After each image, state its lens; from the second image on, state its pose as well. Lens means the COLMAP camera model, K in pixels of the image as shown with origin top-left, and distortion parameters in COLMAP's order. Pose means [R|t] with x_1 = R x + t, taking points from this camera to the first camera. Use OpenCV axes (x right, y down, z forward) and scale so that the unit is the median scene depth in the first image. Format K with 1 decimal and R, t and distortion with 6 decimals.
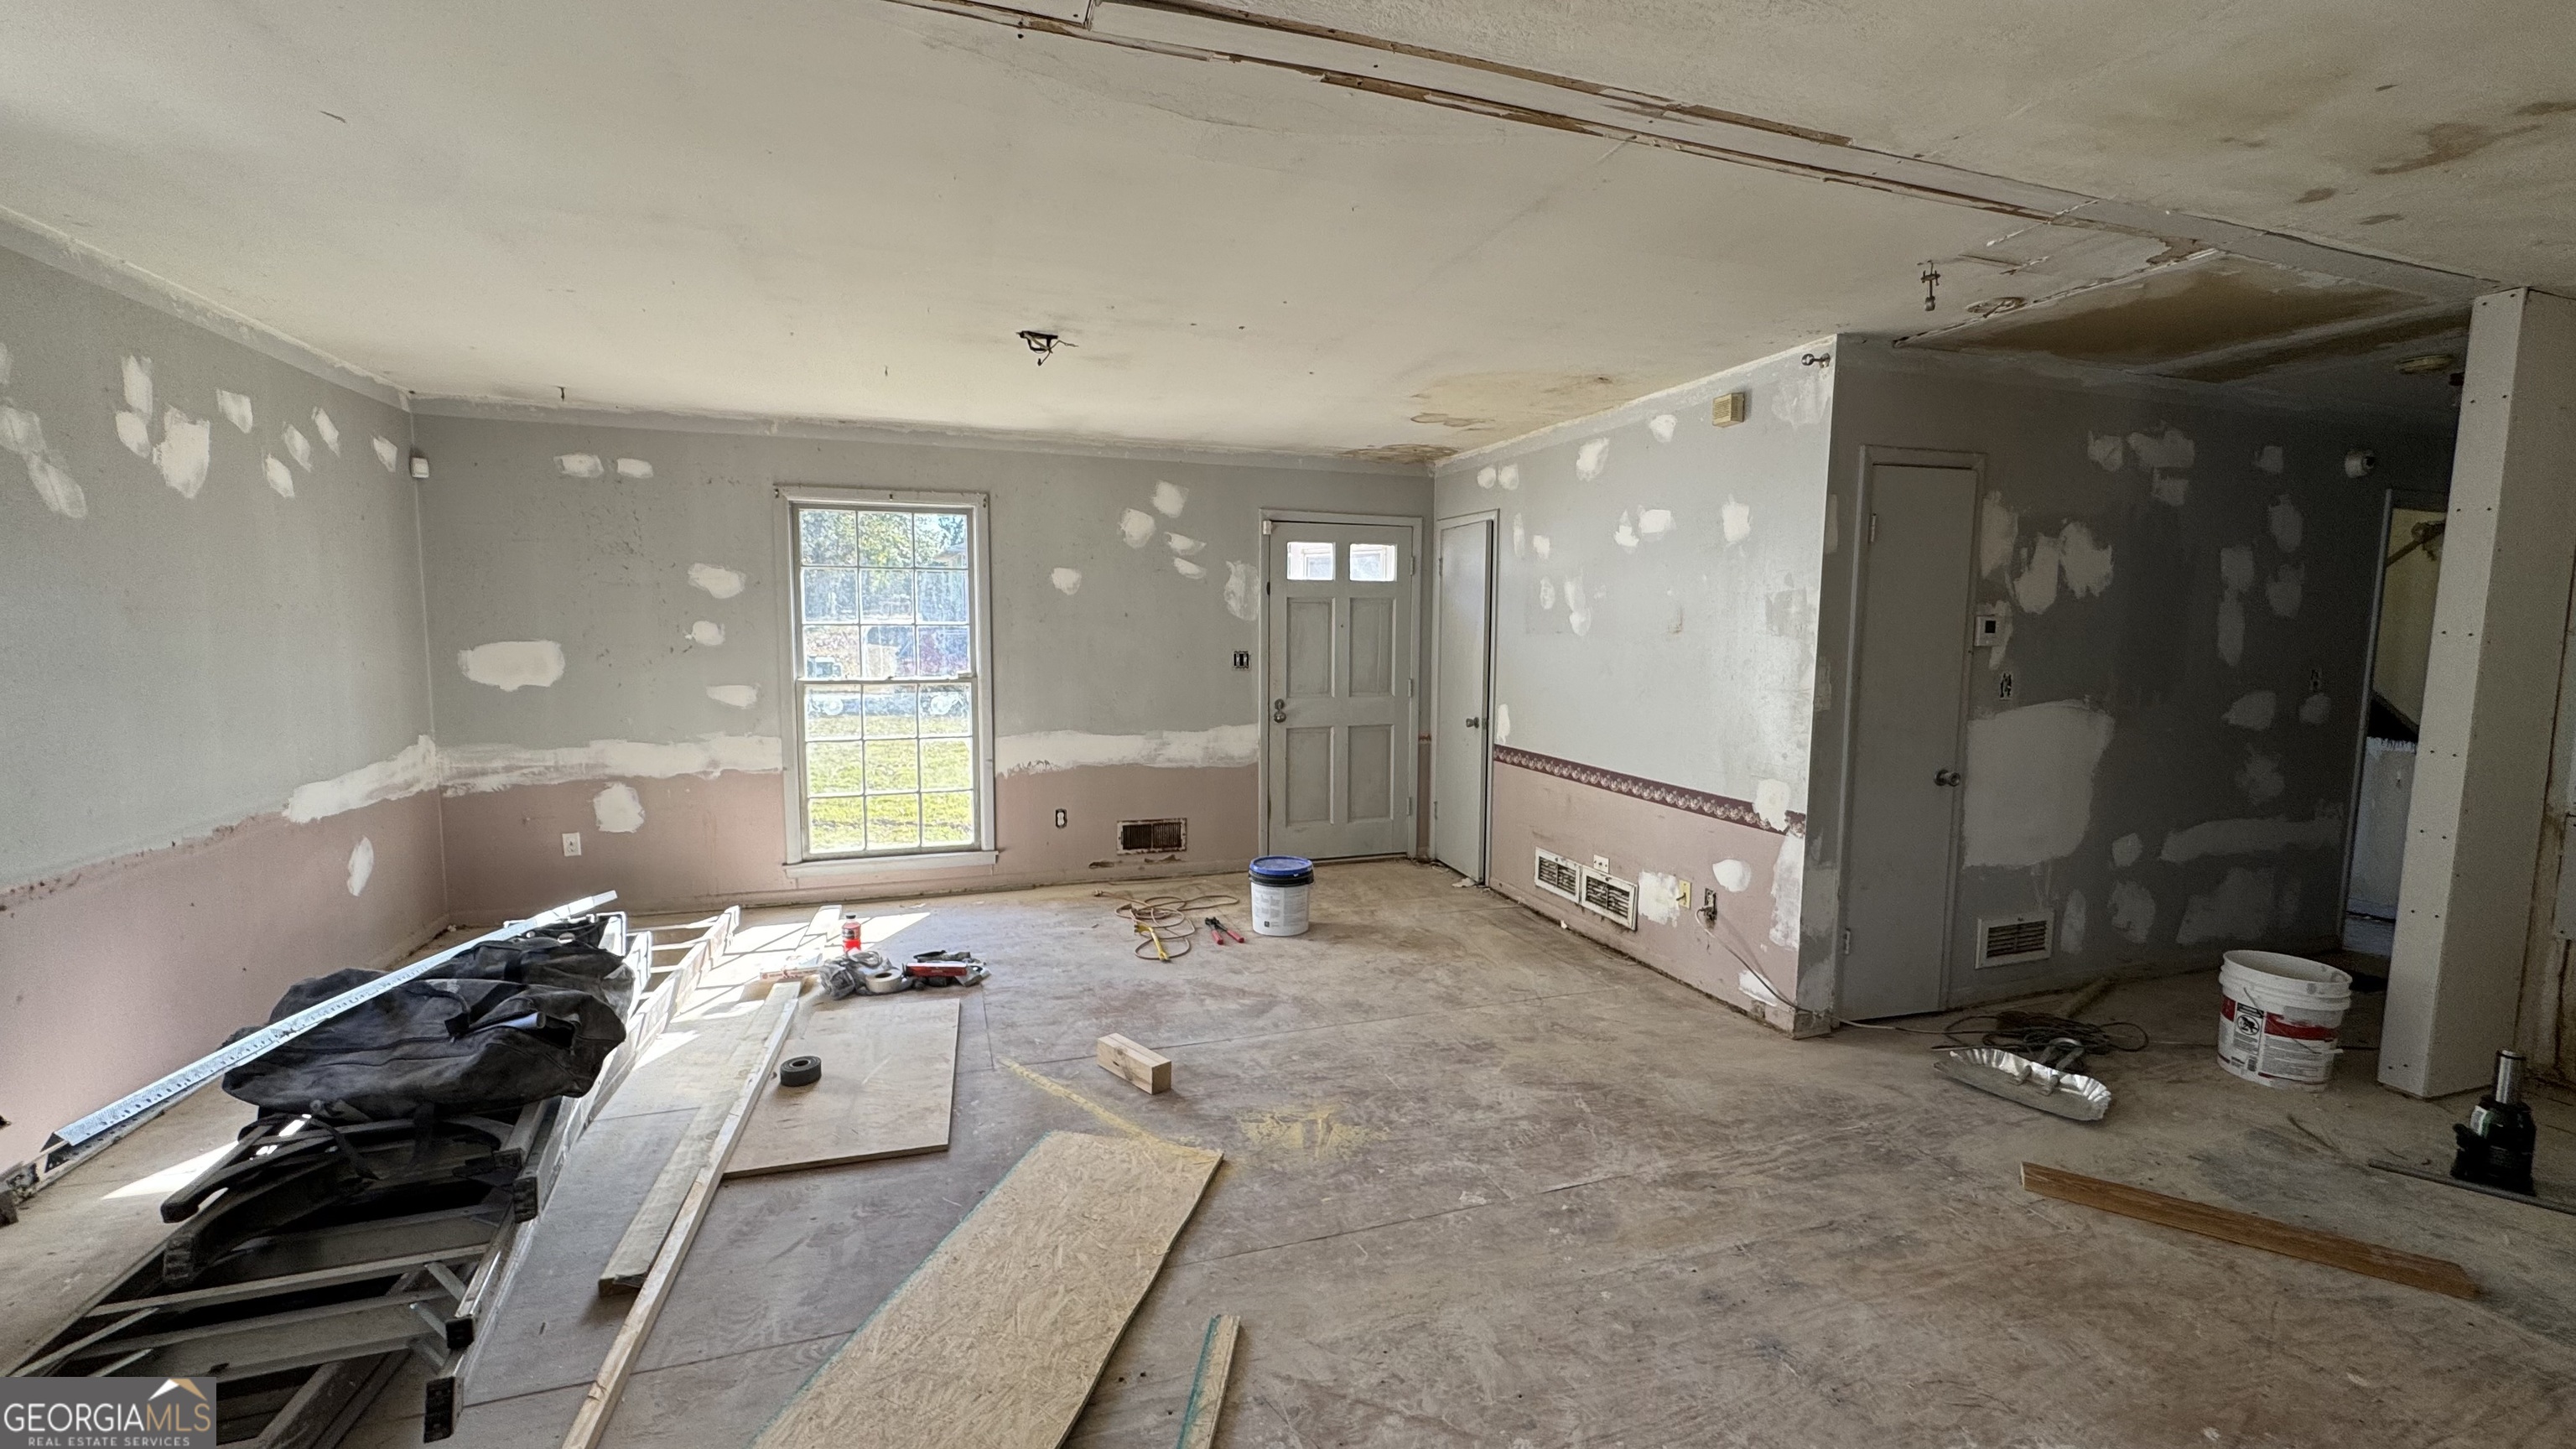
lens RADIAL K [[1028.7, 0, 1286.7], [0, 1028.7, 719.6], [0, 0, 1]] dist [-0.003118, 0.000605]
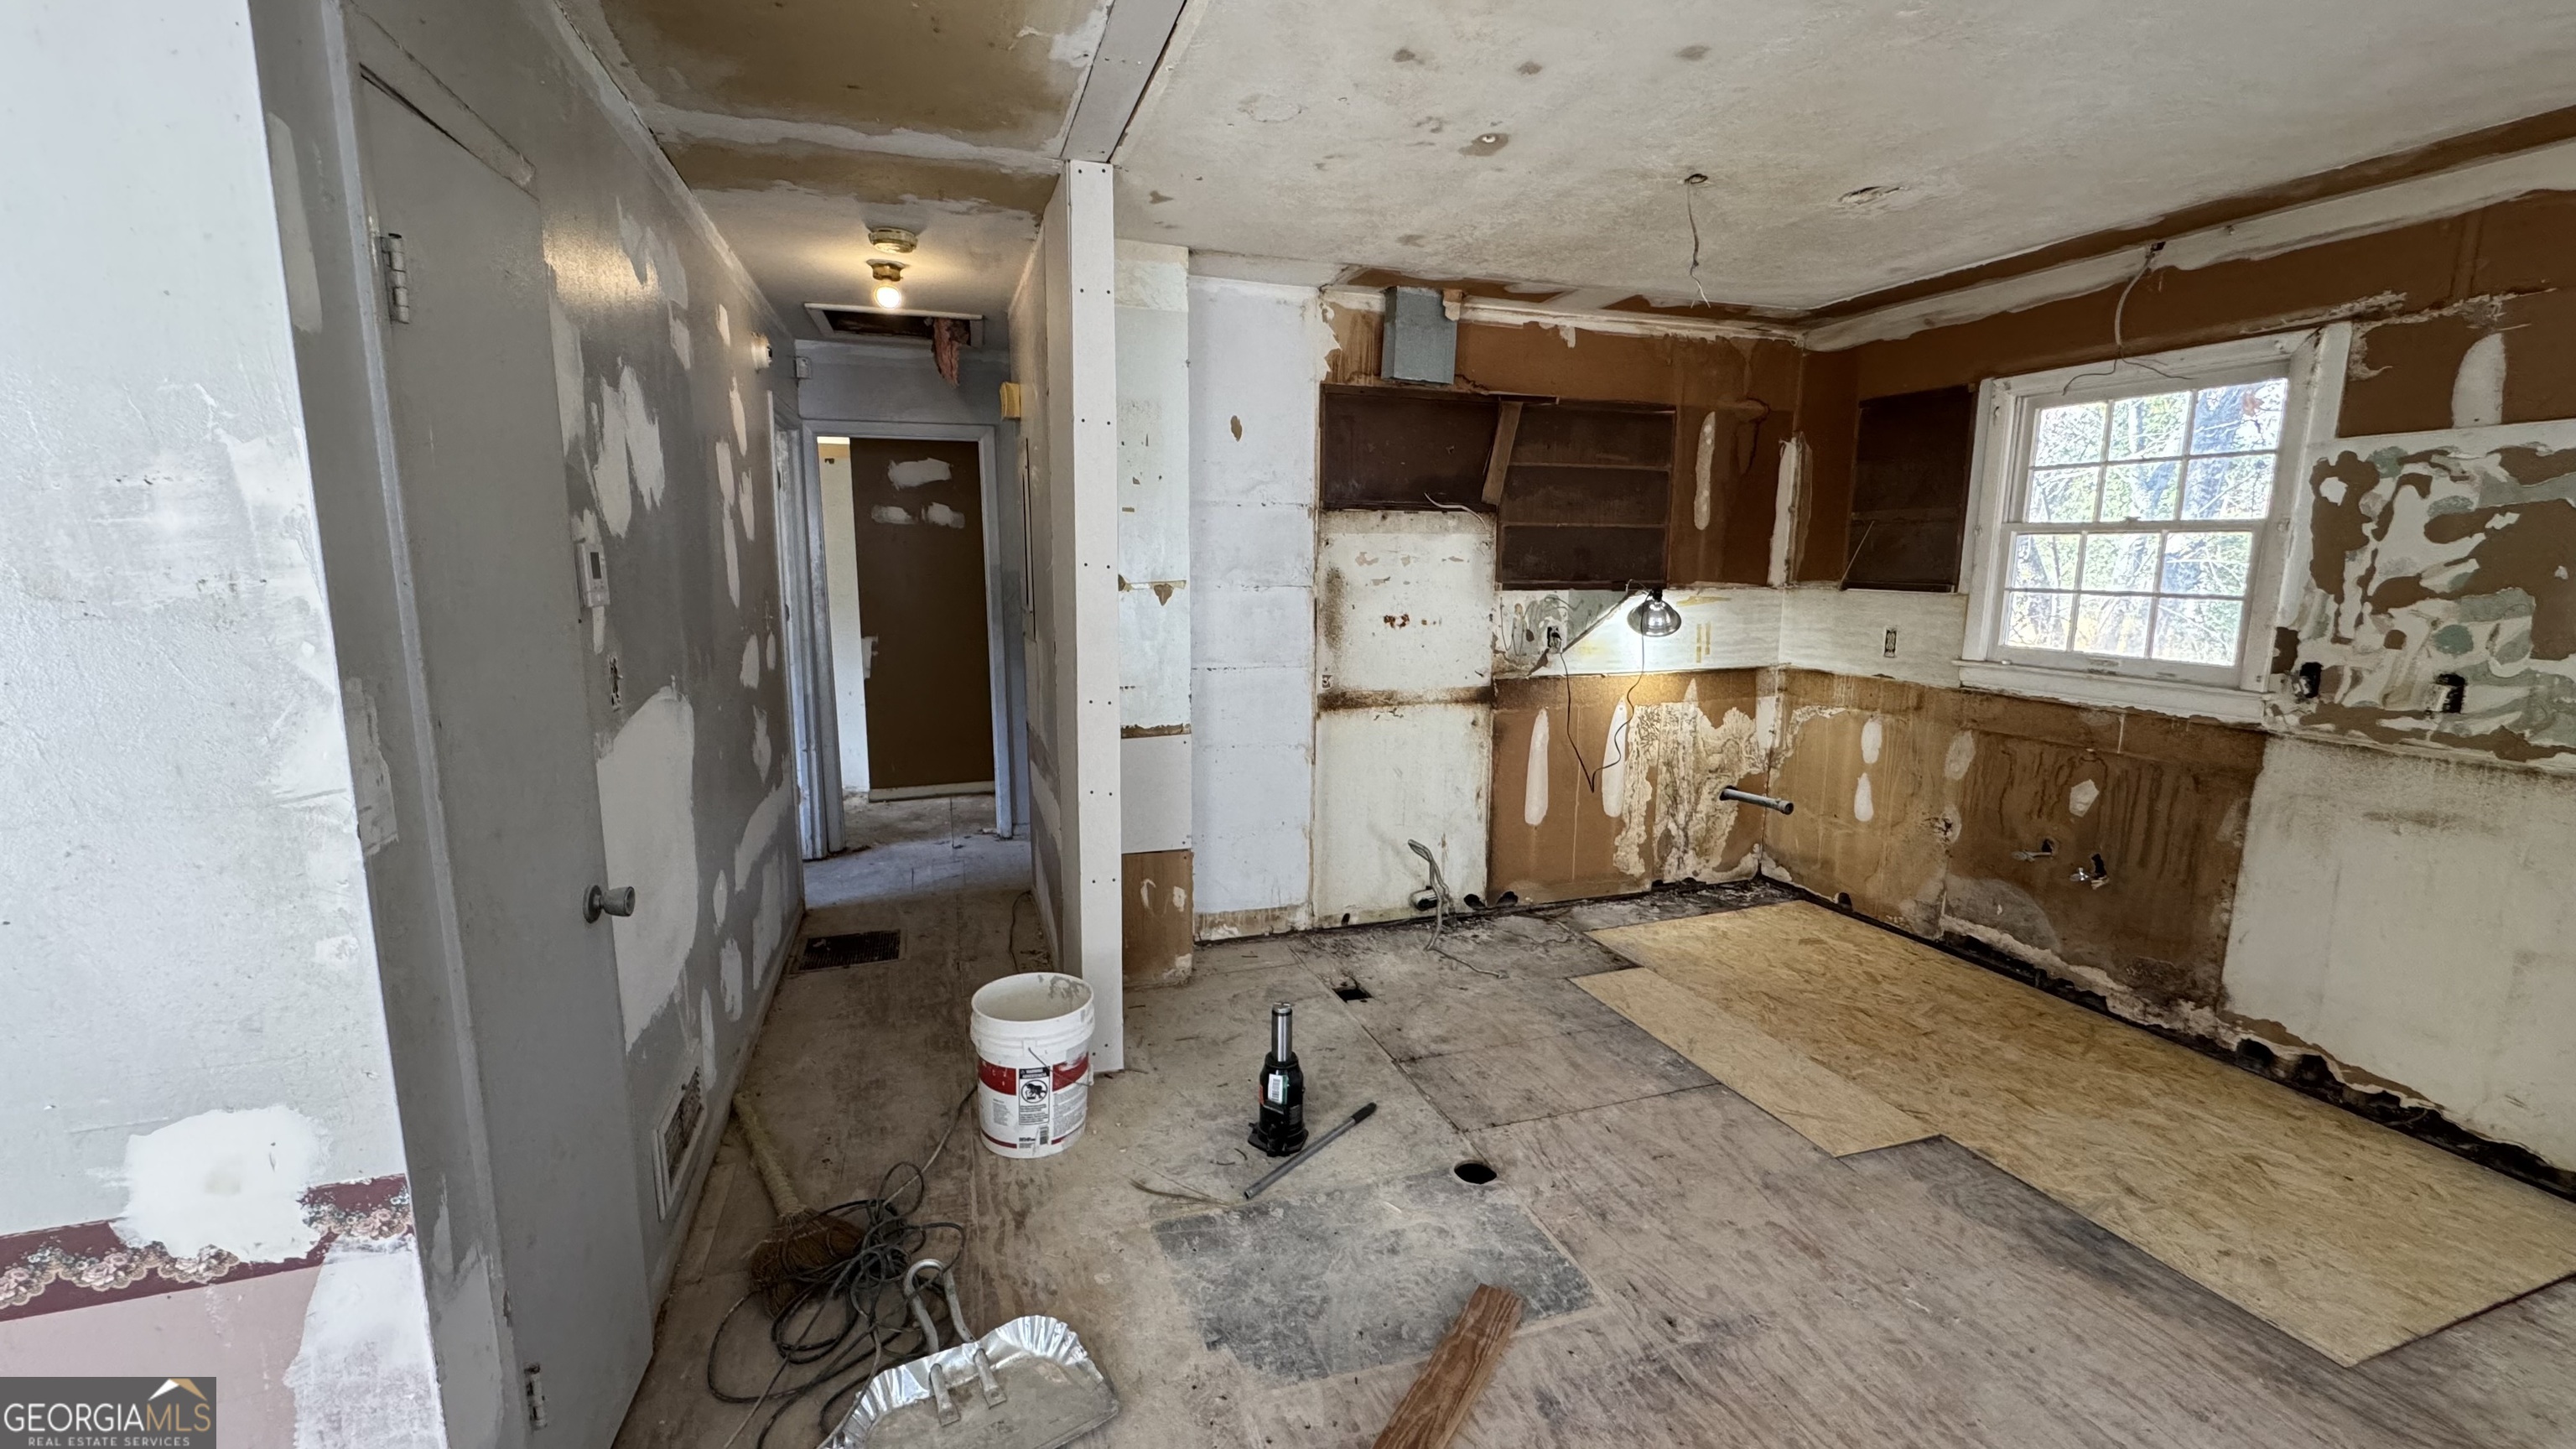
lens RADIAL K [[1028.7, 0, 1286.7], [0, 1028.7, 719.6], [0, 0, 1]] dist [-0.003118, 0.000605]
pose [[0.006197, -0.170828, 0.985281, 0.292241], [0.085223, 0.981806, 0.169689, -0.103055], [-0.996343, 0.082917, 0.020642, 0.951935]]
